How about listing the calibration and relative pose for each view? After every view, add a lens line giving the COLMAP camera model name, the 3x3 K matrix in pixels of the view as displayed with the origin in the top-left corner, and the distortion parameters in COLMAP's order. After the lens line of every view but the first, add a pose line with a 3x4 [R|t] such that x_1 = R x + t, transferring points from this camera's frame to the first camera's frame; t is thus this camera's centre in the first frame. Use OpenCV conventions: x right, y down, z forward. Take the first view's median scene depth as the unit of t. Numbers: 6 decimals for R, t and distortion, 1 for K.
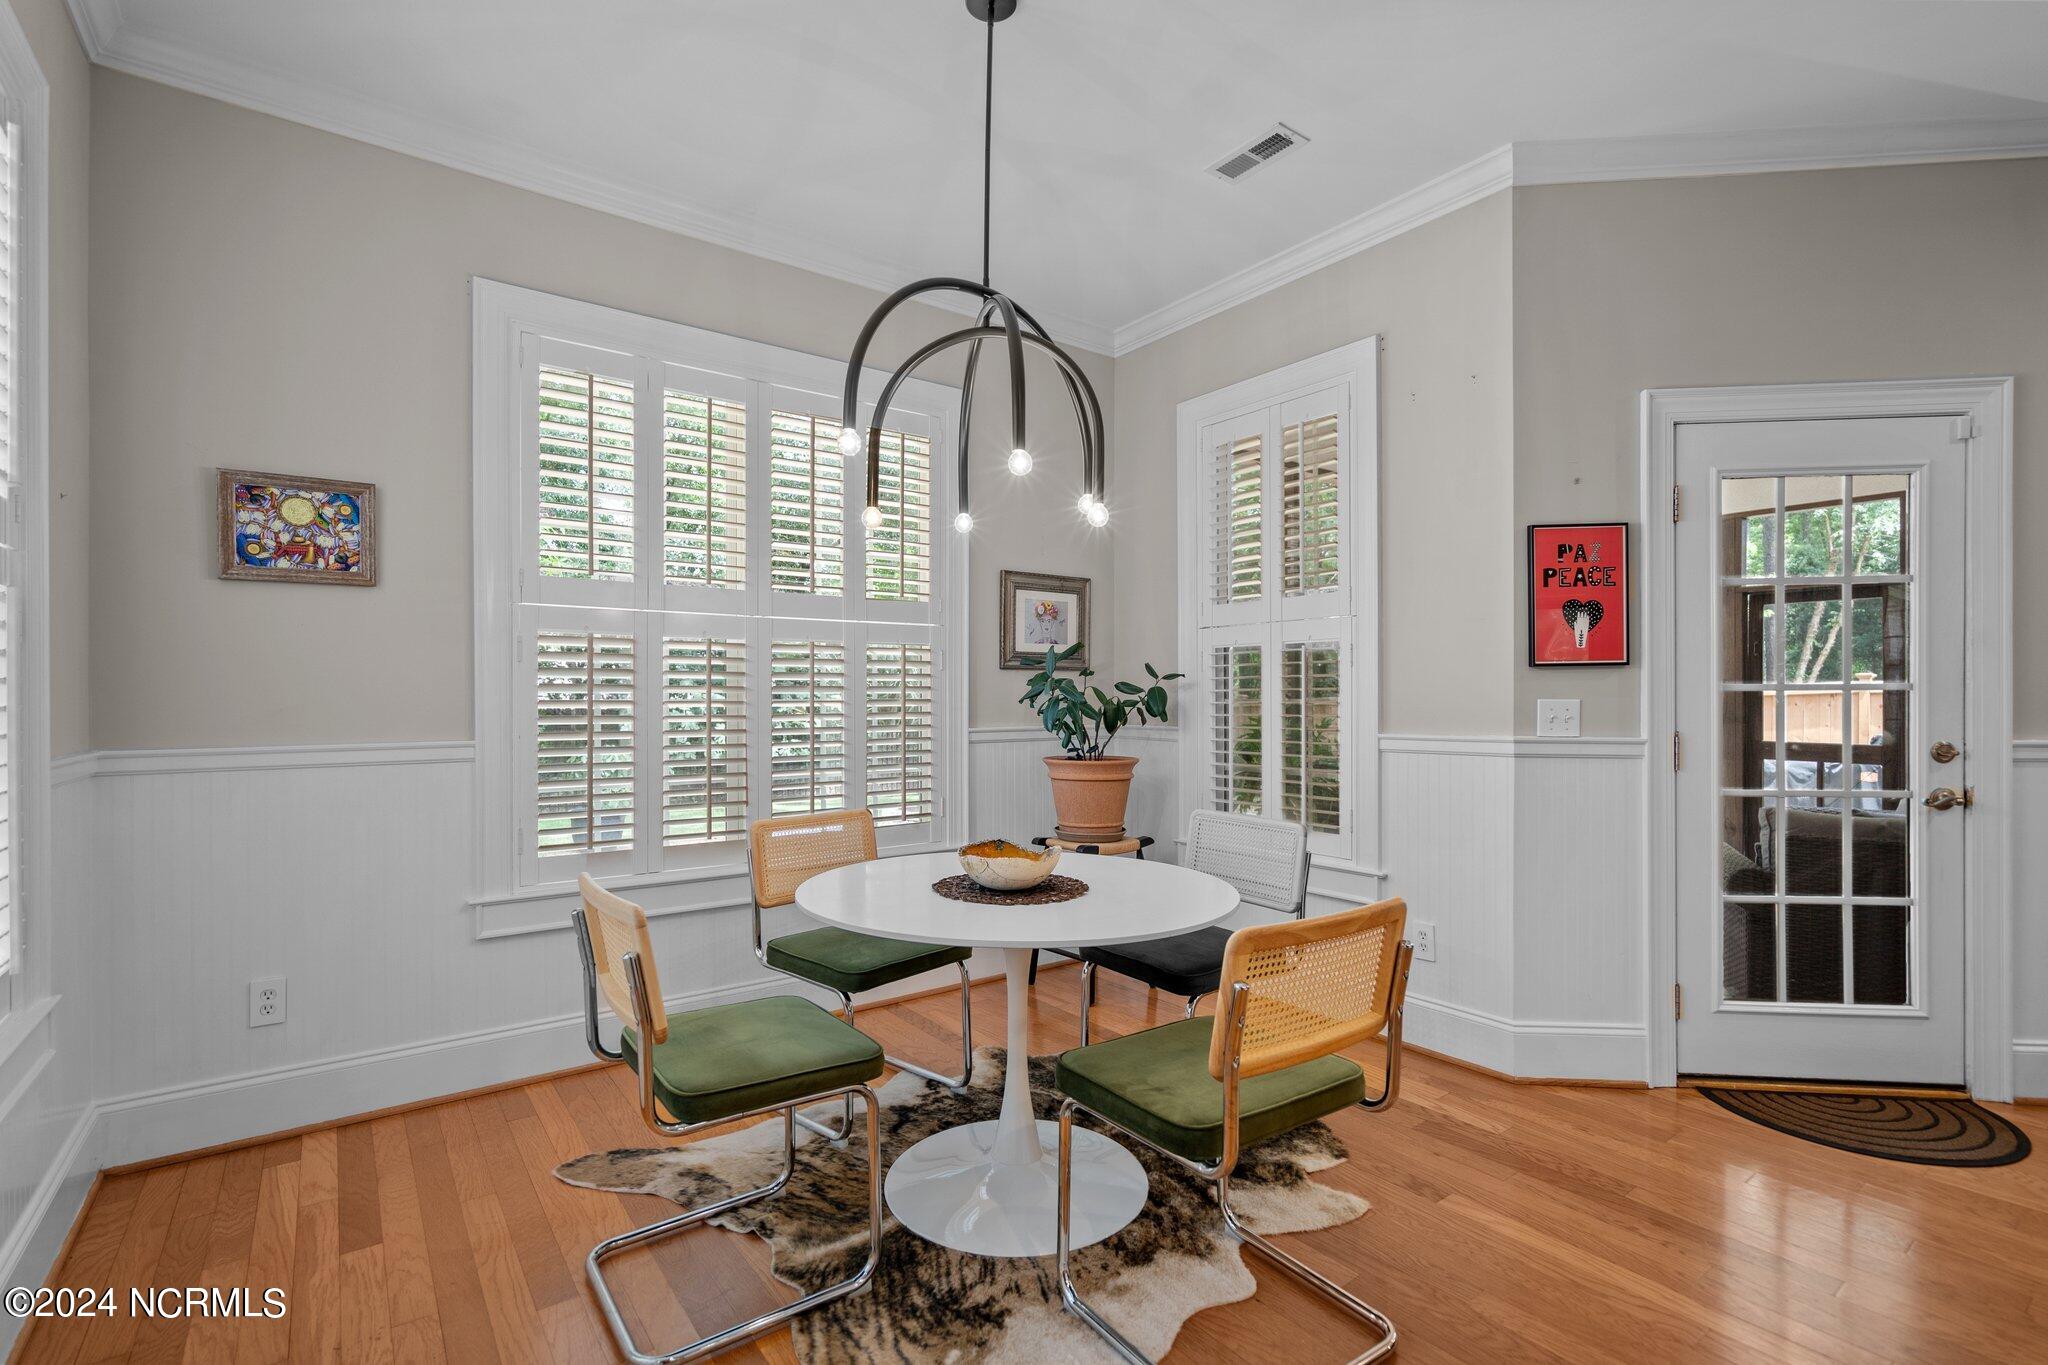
lens RADIAL K [[944.7, 0, 1023.1], [0, 944.7, 690.9], [0, 0, 1]] dist [-0.002914, 0.001095]
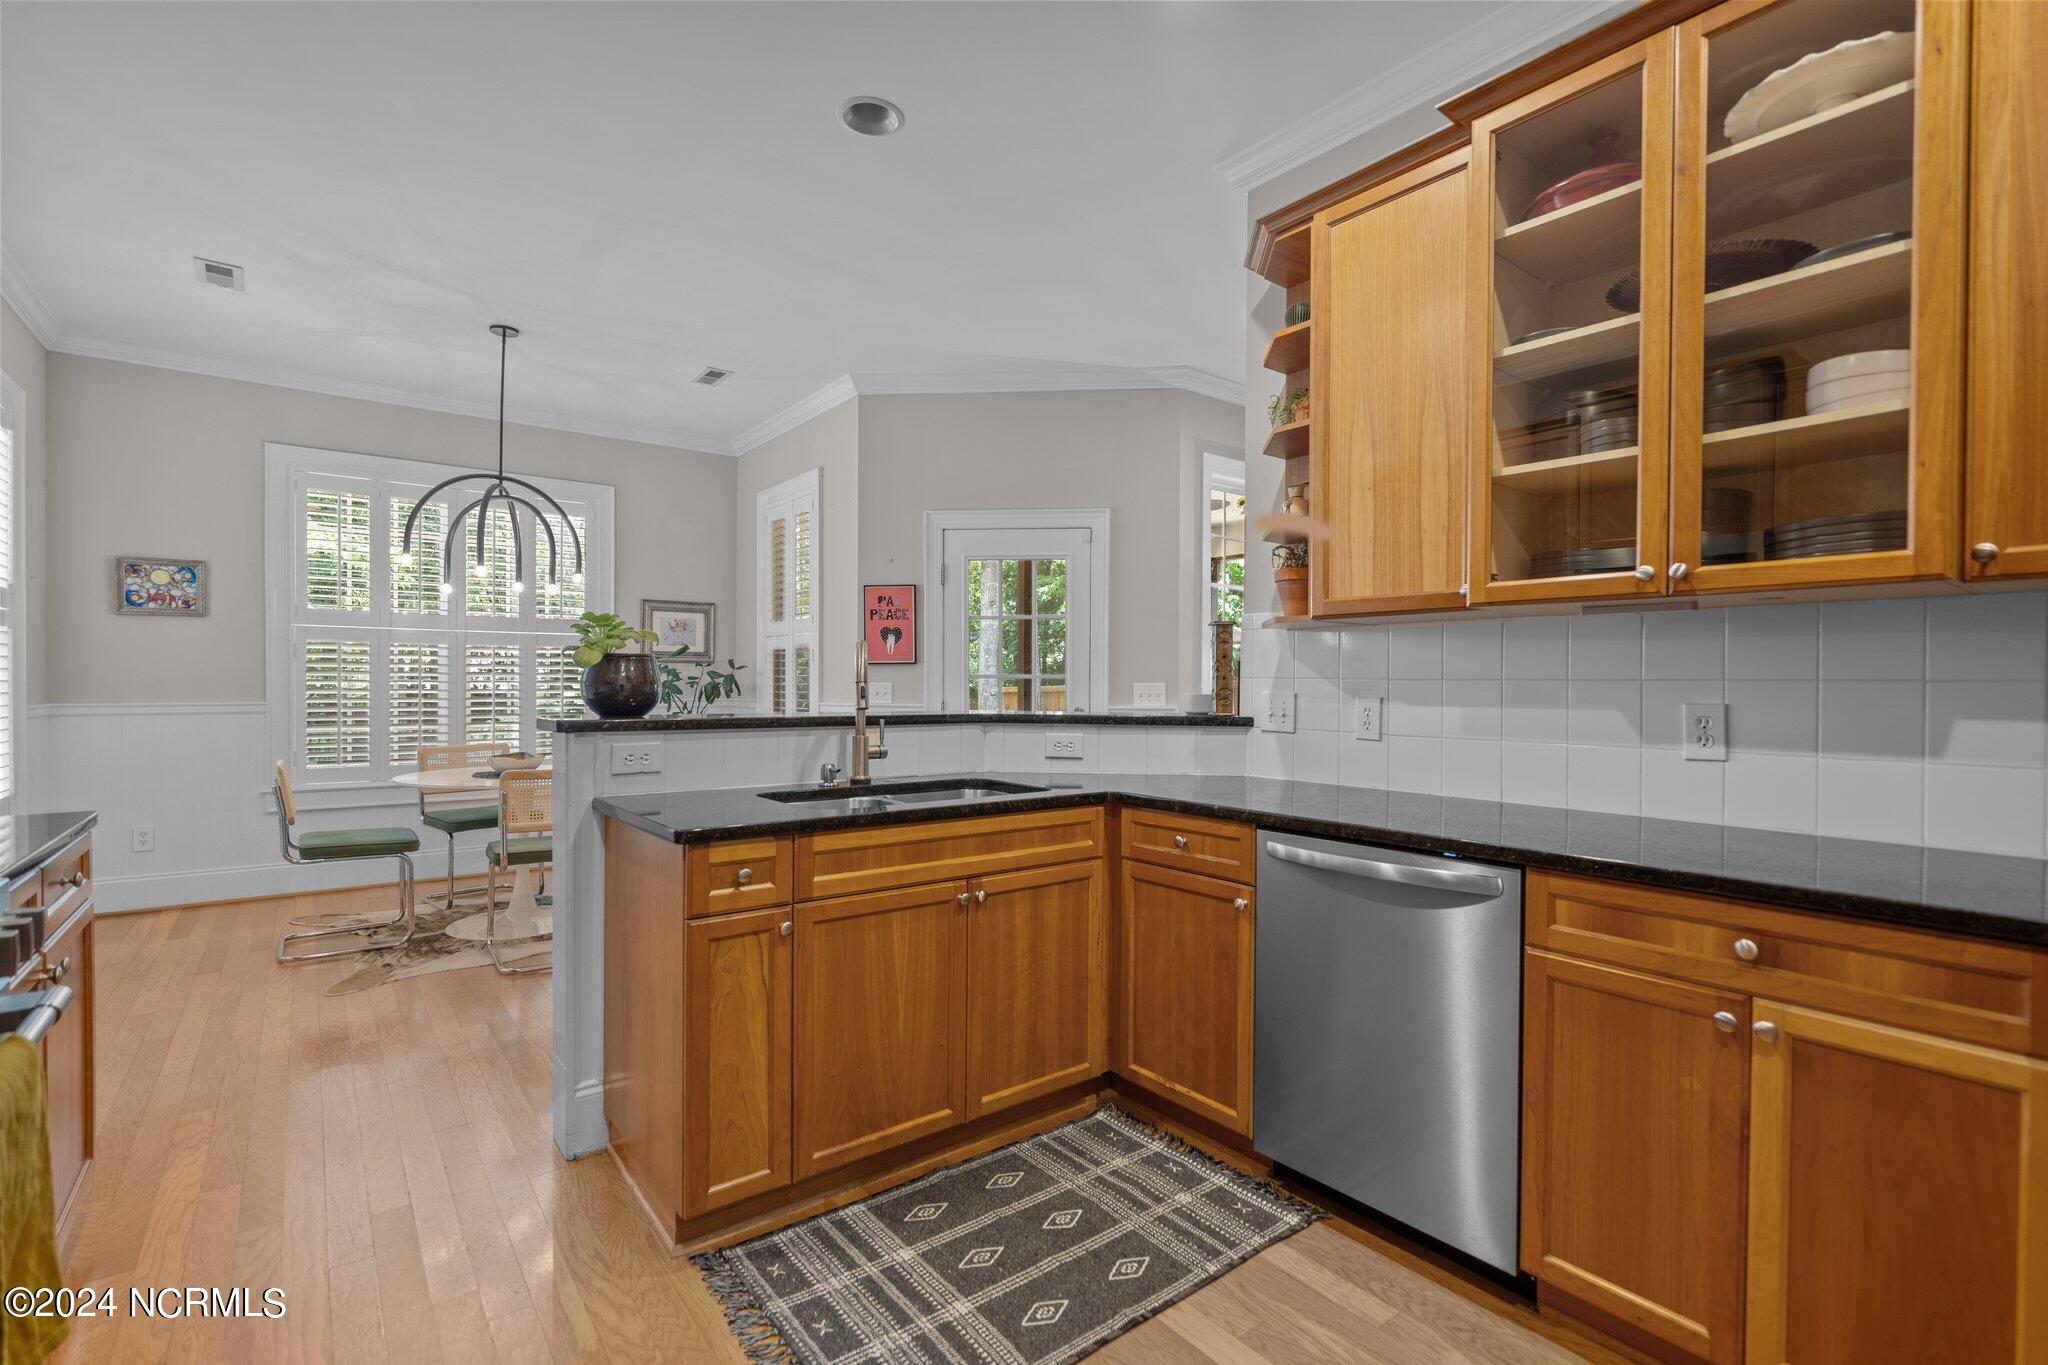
lens RADIAL K [[944.7, 0, 1025.9], [0, 944.7, 684.6], [0, 0, 1]] dist [-0.002914, 0.001095]
pose [[0.999788, 0.005899, 0.019720, 0.875983], [-0.006073, 0.999943, 0.008796, -0.005163], [-0.019667, -0.008914, 0.999767, -0.868114]]
